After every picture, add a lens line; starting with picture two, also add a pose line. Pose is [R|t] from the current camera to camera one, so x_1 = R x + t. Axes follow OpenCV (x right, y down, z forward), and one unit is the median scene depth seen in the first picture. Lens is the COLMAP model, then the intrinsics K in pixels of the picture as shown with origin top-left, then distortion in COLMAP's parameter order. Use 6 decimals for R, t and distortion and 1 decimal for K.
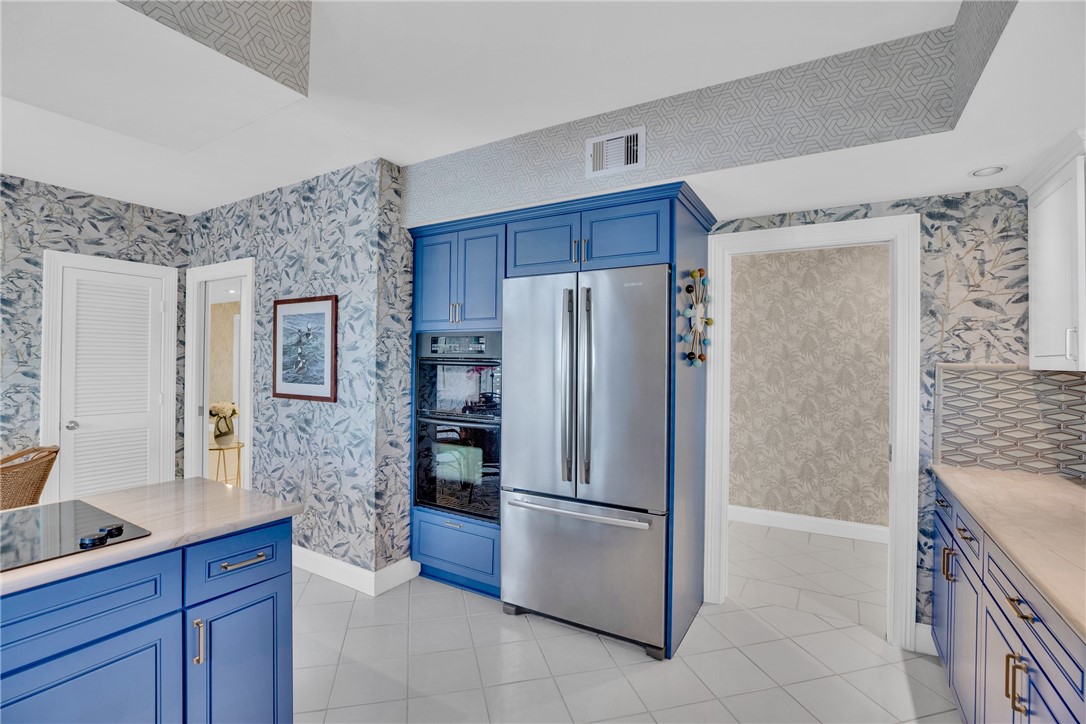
lens RADIAL K [[500.4, 0, 547.6], [0, 500.4, 359.8], [0, 0, 1]] dist [-0.034867, 0.006442]
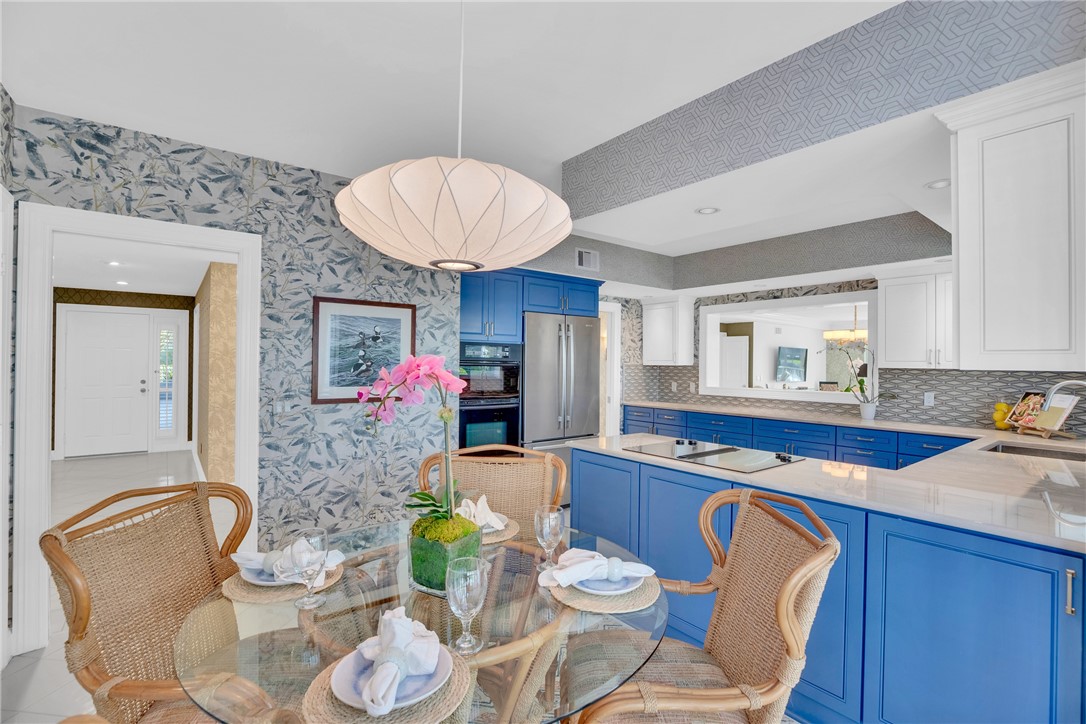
lens RADIAL K [[500.4, 0, 552.5], [0, 500.4, 356.0], [0, 0, 1]] dist [-0.034867, 0.006442]
pose [[0.359995, 0.005002, 0.932941, -1.781533], [-0.009449, 0.999954, -0.001716, -0.020516], [-0.932906, -0.008198, 0.360025, 0.397617]]
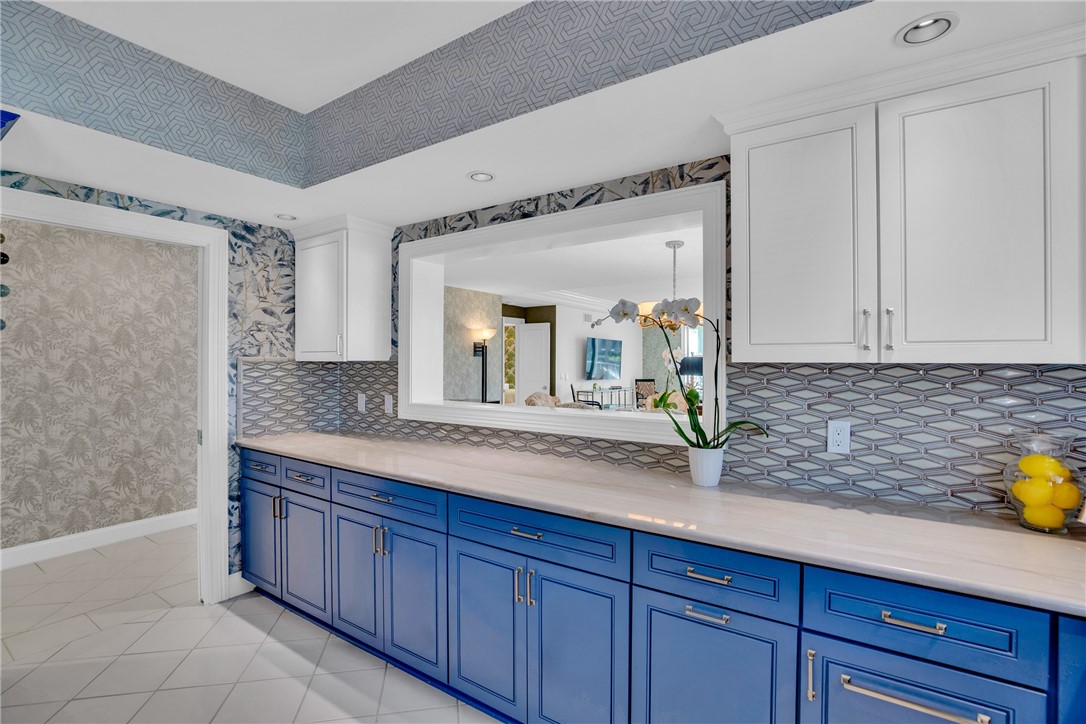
lens RADIAL K [[500.4, 0, 549.7], [0, 500.4, 359.6], [0, 0, 1]] dist [-0.034867, 0.006442]
pose [[0.059212, -0.009484, 0.998200, -0.387841], [-0.003172, 0.999948, 0.009688, -0.000921], [-0.998240, -0.003740, 0.059179, 0.151050]]
